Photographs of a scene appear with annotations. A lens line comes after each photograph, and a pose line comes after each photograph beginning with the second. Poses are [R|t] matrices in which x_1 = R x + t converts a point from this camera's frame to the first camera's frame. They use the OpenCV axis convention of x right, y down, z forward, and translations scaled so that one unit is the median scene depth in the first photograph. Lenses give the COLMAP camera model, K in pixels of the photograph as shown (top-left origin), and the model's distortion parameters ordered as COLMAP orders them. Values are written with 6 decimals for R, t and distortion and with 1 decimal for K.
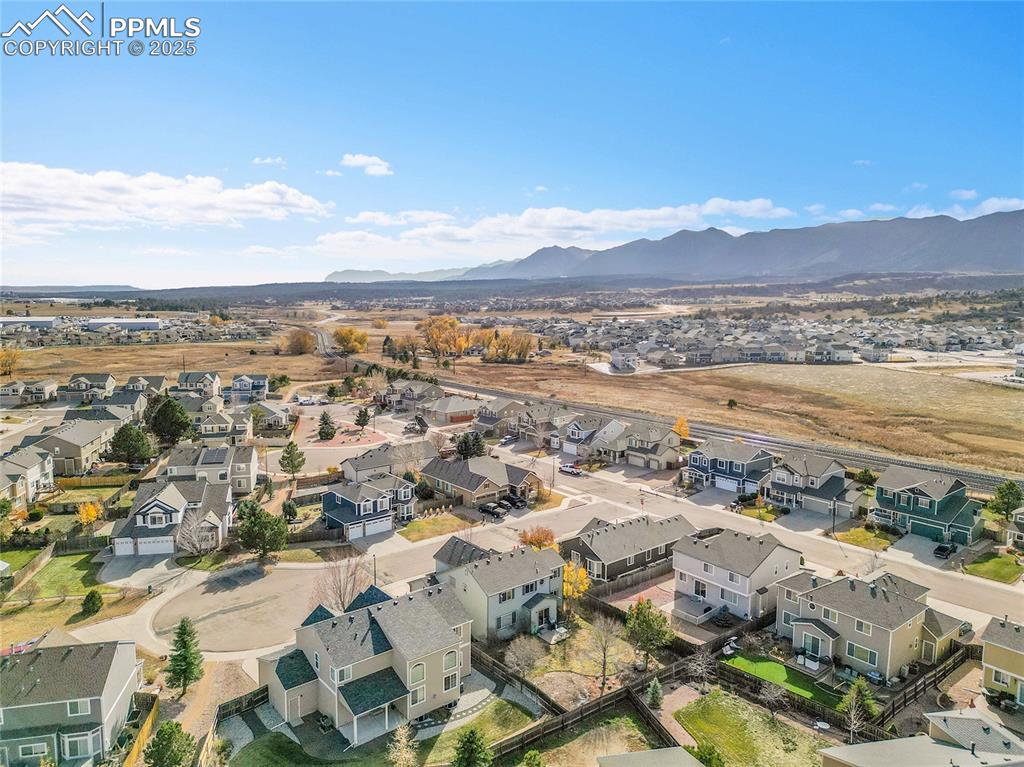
lens RADIAL K [[711.3, 0, 512.0], [0, 711.3, 383.5], [0, 0, 1]] dist [0.081133, -0.078940]
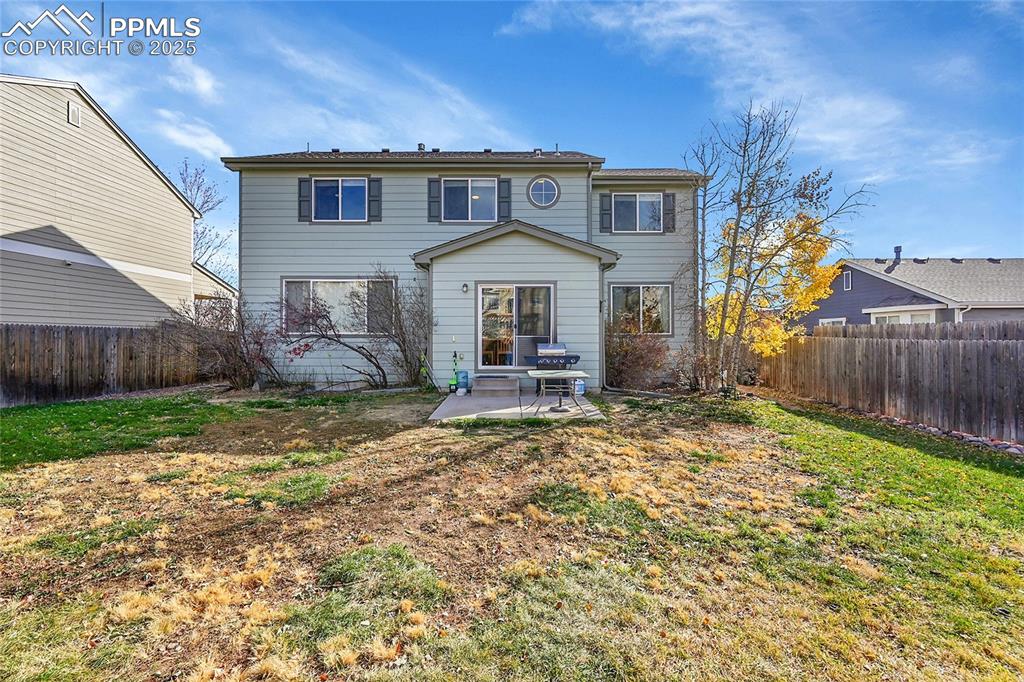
lens RADIAL K [[401.9, 0, 519.4], [0, 401.9, 343.6], [0, 0, 1]] dist [0.000587, 0.000164]
pose [[0.771567, 0.000212, -0.636148, 0.075012], [-0.079997, 0.992094, -0.096695, 0.217686], [0.631098, 0.125497, 0.765484, 0.582898]]
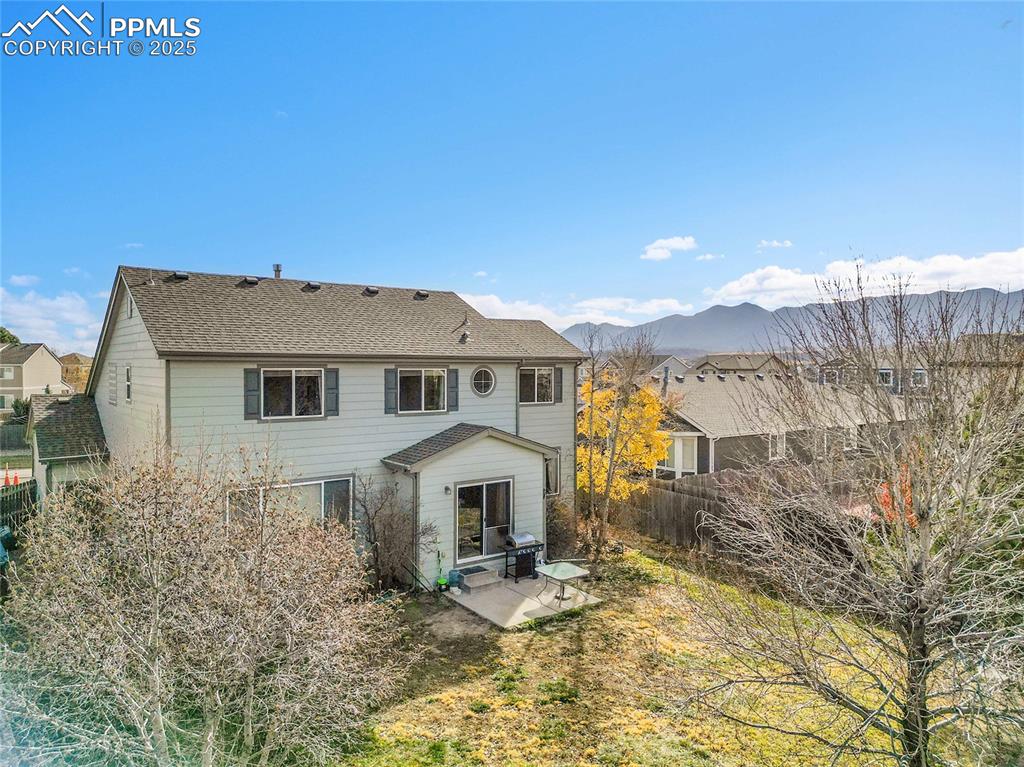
lens RADIAL K [[711.3, 0, 512.0], [0, 711.3, 383.5], [0, 0, 1]] dist [0.081133, -0.078940]
pose [[0.998972, -0.001794, -0.045289, 0.040099], [-0.003158, 0.994033, -0.109032, 0.196018], [0.045214, 0.109063, 0.993006, 0.493535]]
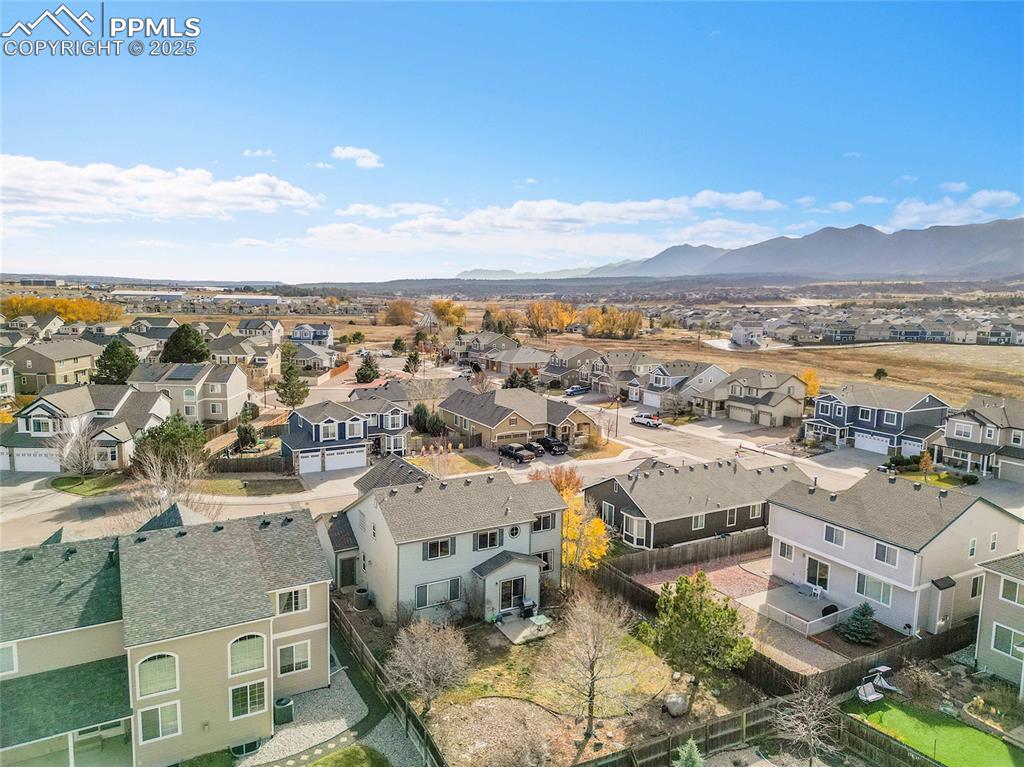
lens RADIAL K [[711.3, 0, 512.0], [0, 711.3, 383.5], [0, 0, 1]] dist [0.081133, -0.078940]
pose [[0.984805, 0.036373, -0.169810, 0.084033], [-0.036357, 0.999334, 0.003203, 0.103131], [0.169813, 0.003019, 0.985472, 0.290533]]
